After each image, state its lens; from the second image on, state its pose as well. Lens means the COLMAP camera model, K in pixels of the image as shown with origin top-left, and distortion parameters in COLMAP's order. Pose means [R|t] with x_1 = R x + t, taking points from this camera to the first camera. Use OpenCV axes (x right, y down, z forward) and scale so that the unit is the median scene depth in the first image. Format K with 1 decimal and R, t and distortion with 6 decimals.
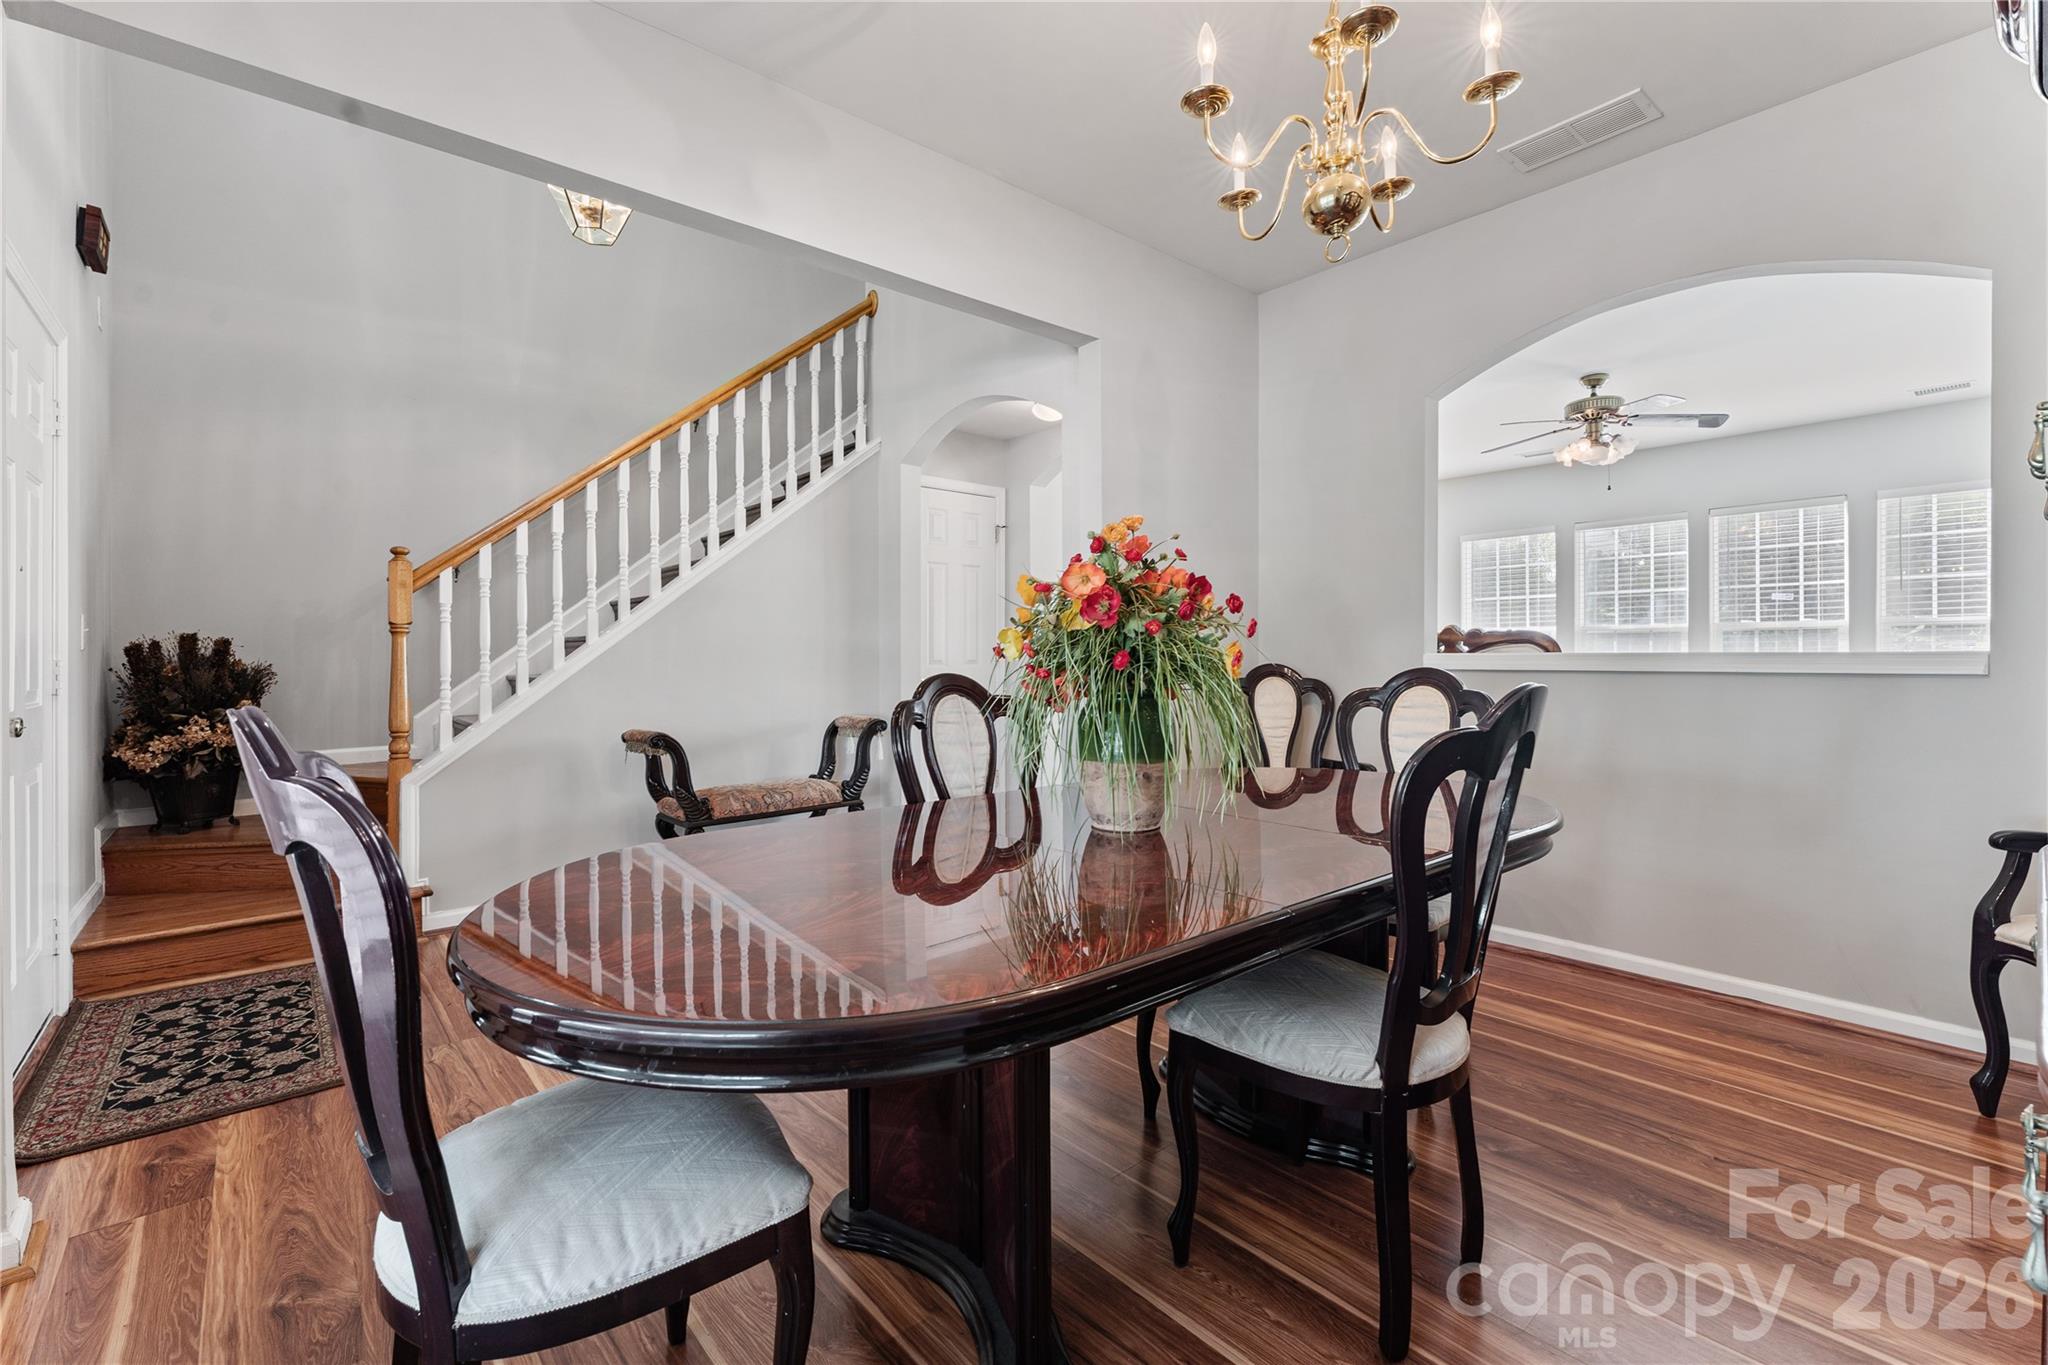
lens RADIAL K [[879.7, 0, 1024.4], [0, 879.7, 671.1], [0, 0, 1]] dist [-0.004920, 0.002251]
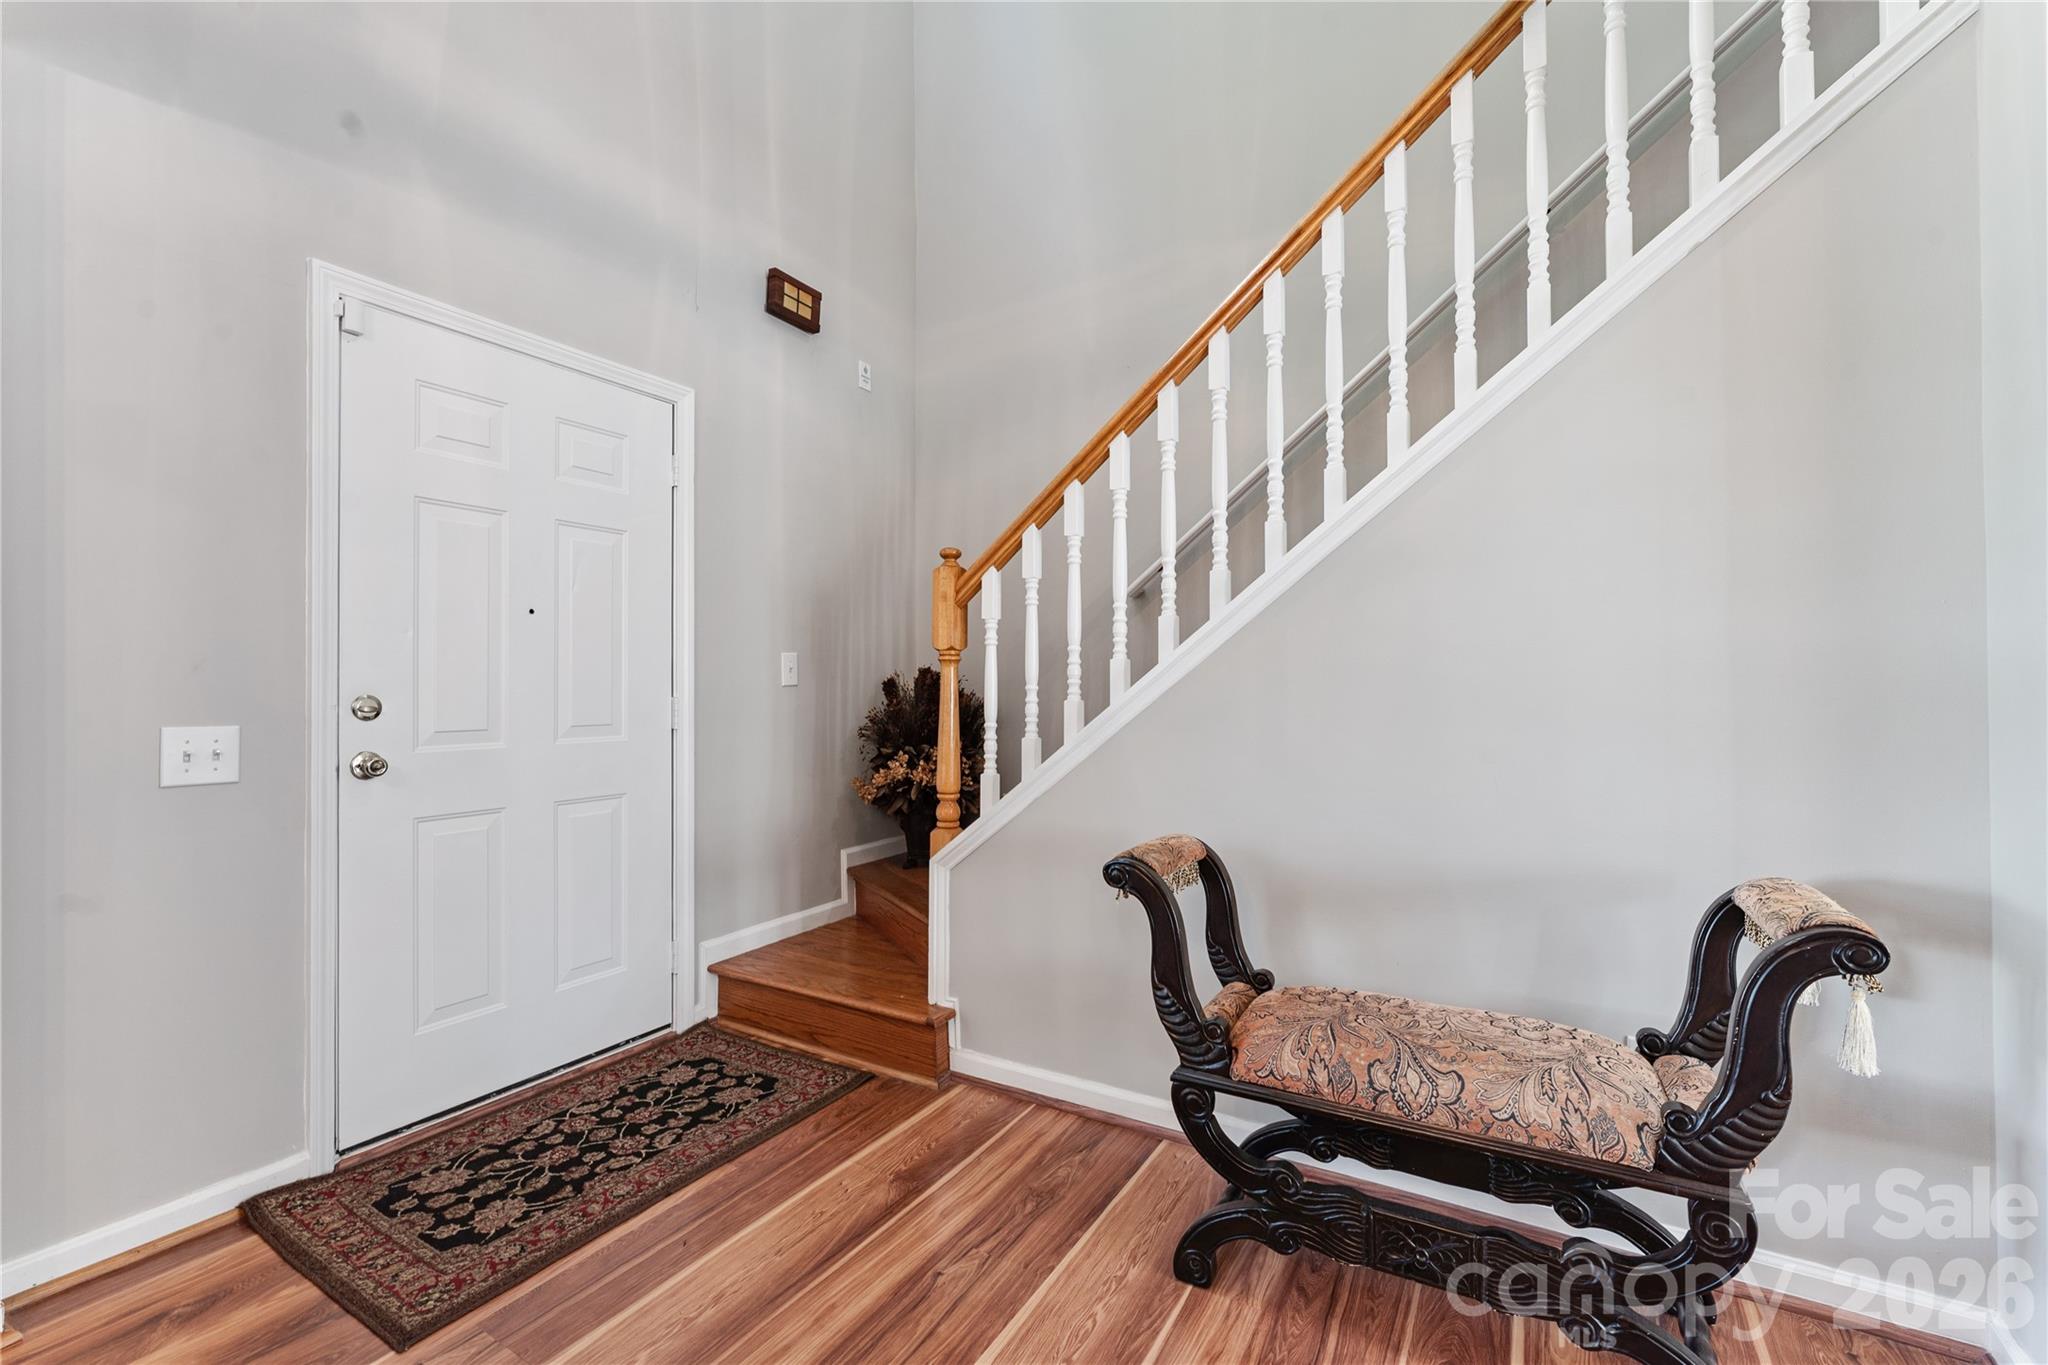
lens RADIAL K [[879.7, 0, 959.0], [0, 879.7, 677.5], [0, 0, 1]] dist [-0.004920, 0.002251]
pose [[0.302737, -0.008823, -0.953033, 0.021491], [-0.010060, 0.999872, -0.012452, -0.028013], [0.953021, 0.013357, 0.302609, 1.065175]]
